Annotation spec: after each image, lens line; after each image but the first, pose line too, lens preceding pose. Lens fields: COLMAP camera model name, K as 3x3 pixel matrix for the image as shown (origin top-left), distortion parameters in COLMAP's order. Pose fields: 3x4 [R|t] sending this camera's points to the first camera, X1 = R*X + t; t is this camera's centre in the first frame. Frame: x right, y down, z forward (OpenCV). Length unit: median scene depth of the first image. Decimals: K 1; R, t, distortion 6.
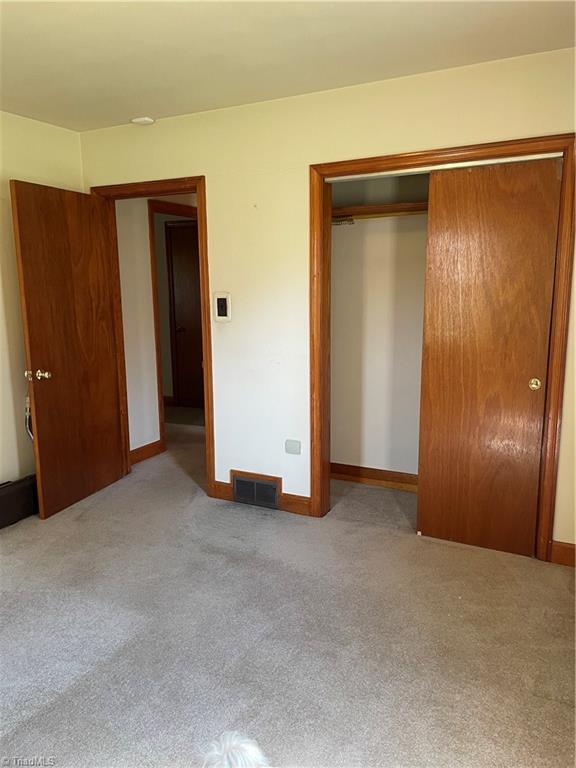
lens RADIAL K [[581.5, 0, 288.4], [0, 581.5, 385.2], [0, 0, 1]] dist [0.010412, -0.000293]
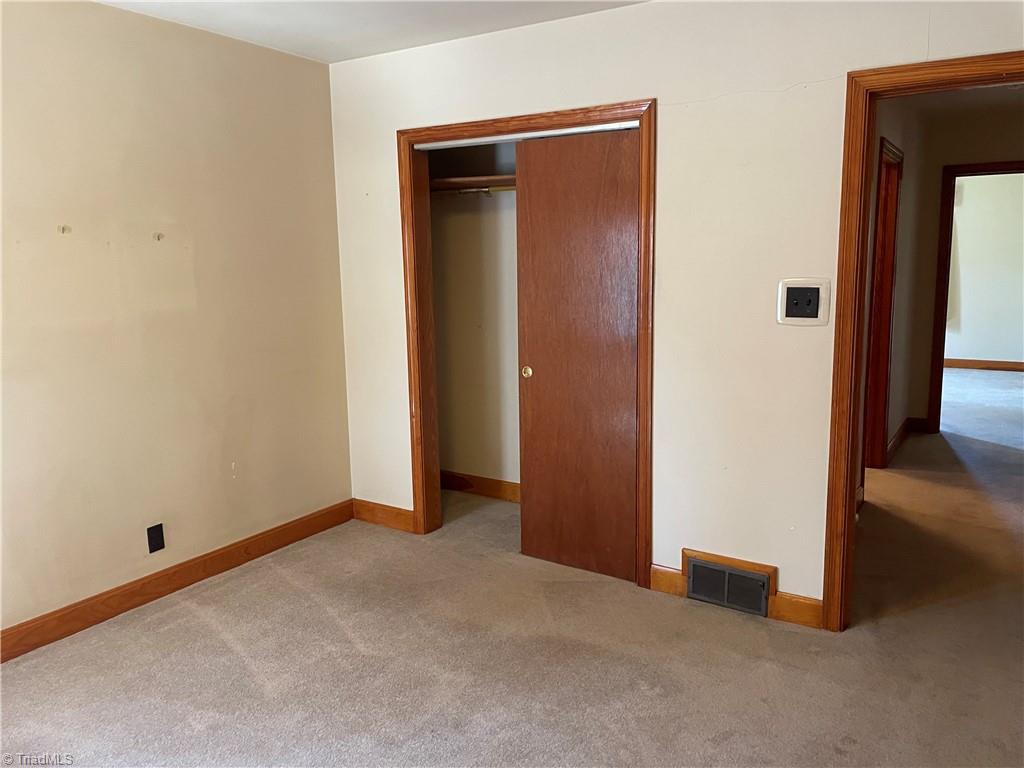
lens RADIAL K [[775.3, 0, 511.9], [0, 775.3, 380.5], [0, 0, 1]] dist [0.010412, -0.000293]
pose [[0.997391, 0.022235, -0.068683, 0.264309], [-0.023643, 0.999525, -0.019756, 0.020297], [0.068211, 0.021328, 0.997443, -0.142535]]
